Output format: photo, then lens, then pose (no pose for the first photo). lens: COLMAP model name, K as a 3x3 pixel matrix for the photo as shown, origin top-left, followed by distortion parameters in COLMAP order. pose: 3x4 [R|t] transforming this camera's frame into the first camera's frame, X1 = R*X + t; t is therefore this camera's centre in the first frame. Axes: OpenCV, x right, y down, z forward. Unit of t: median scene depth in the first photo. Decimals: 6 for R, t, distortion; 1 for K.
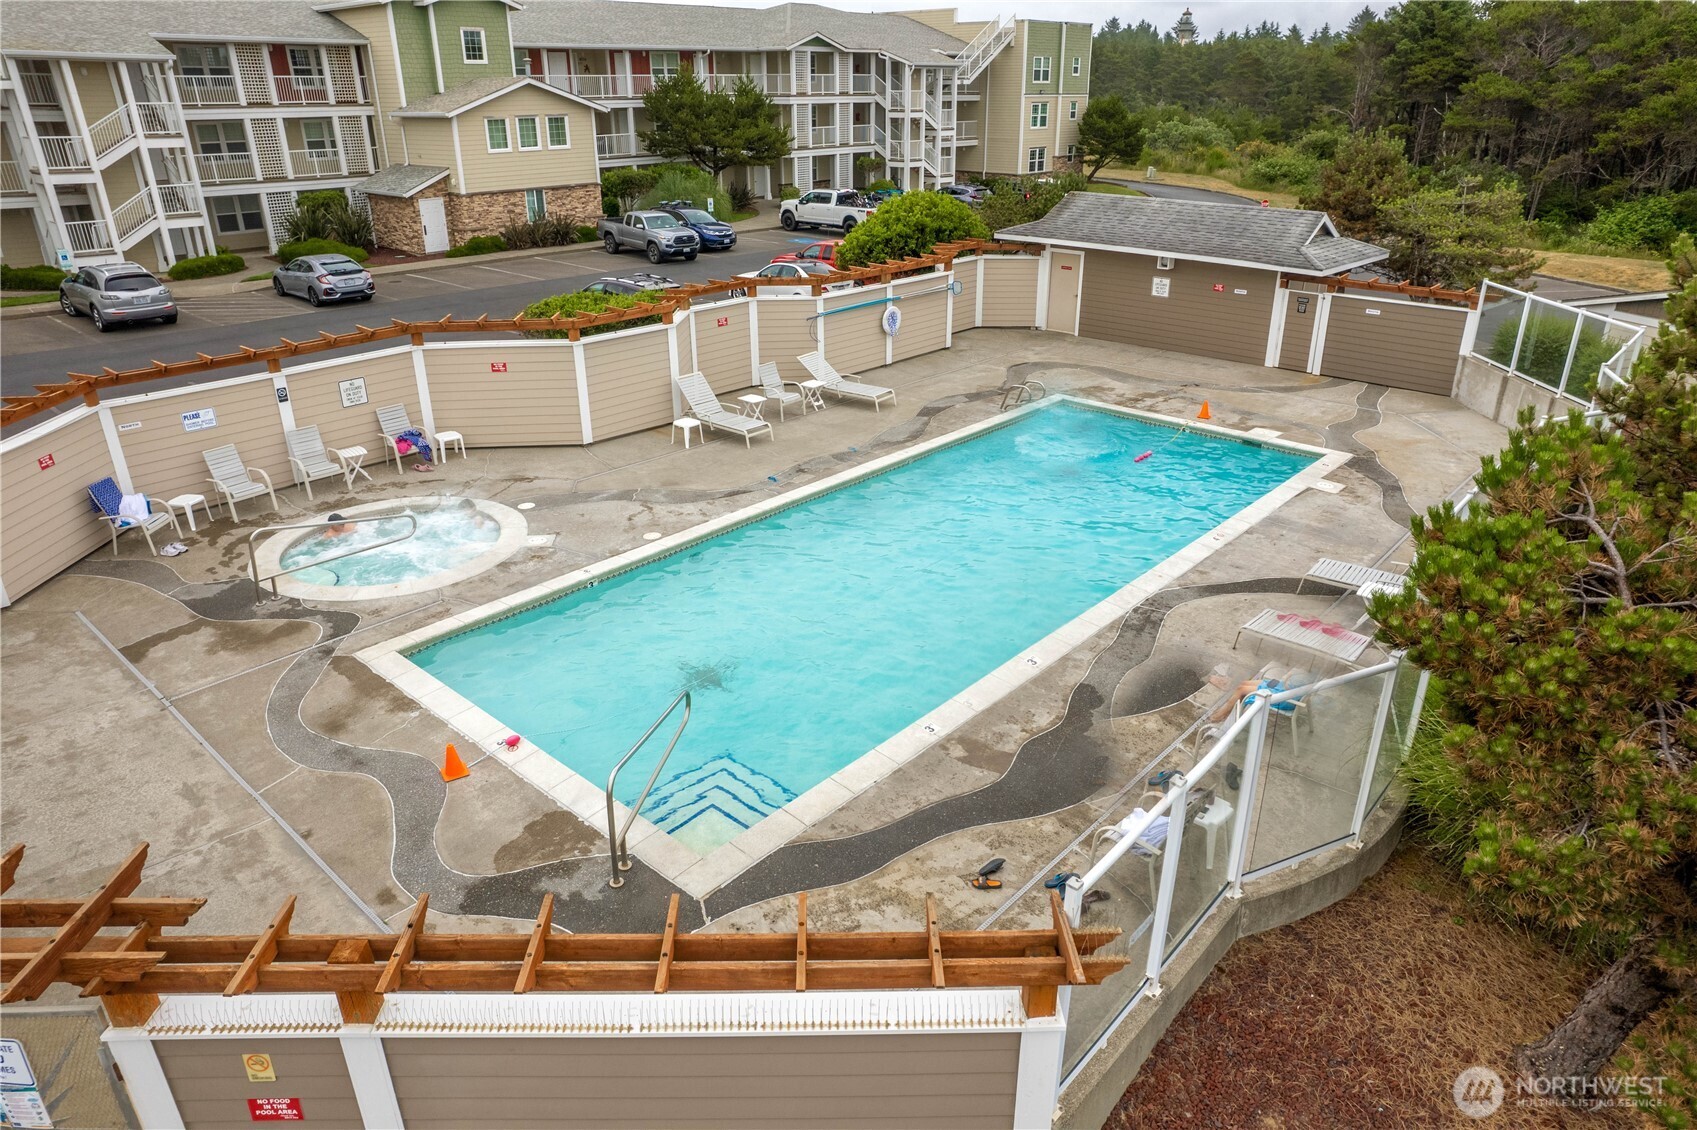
lens RADIAL K [[1070.8, 0, 847.9], [0, 1070.8, 558.7], [0, 0, 1]] dist [-0.030956, 0.003970]
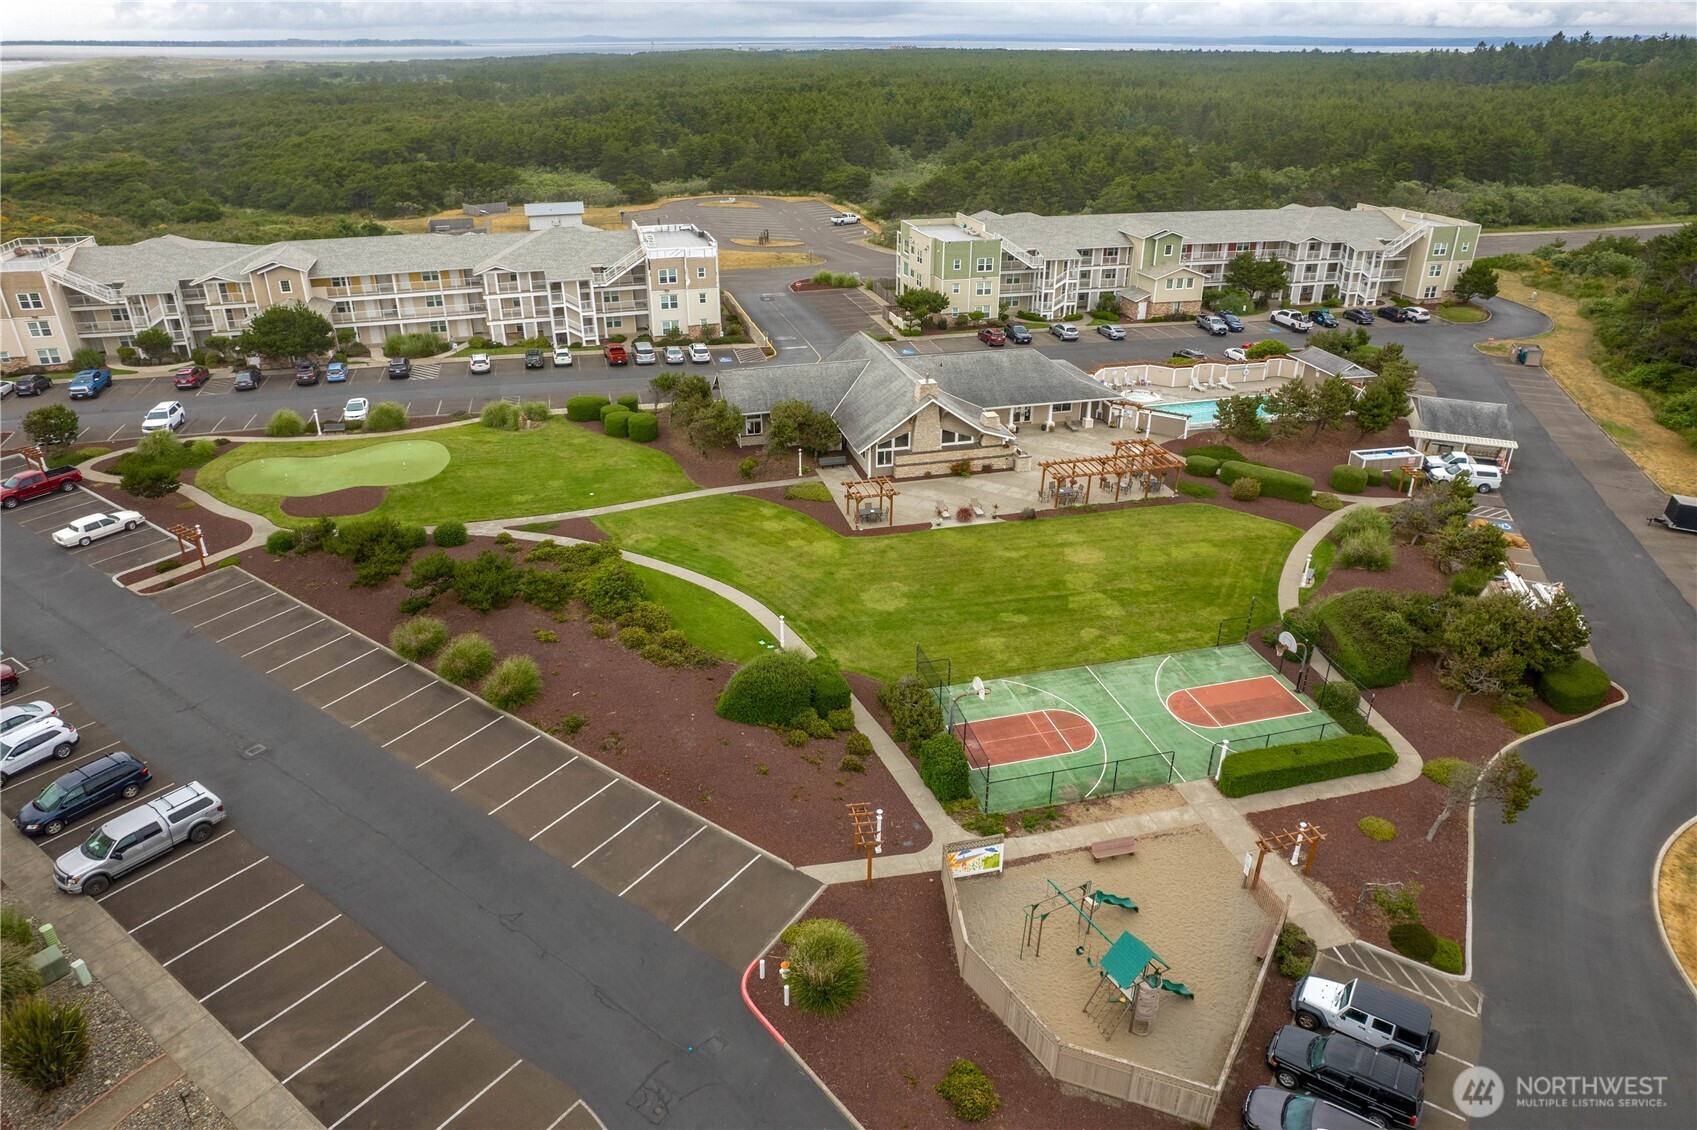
lens RADIAL K [[1070.8, 0, 856.2], [0, 1070.8, 560.3], [0, 0, 1]] dist [-0.030956, 0.003970]
pose [[0.847937, 0.241931, -0.471669, 0.504345], [-0.221816, 0.970070, 0.098806, 0.245705], [0.481456, 0.020842, 0.876222, -1.955110]]
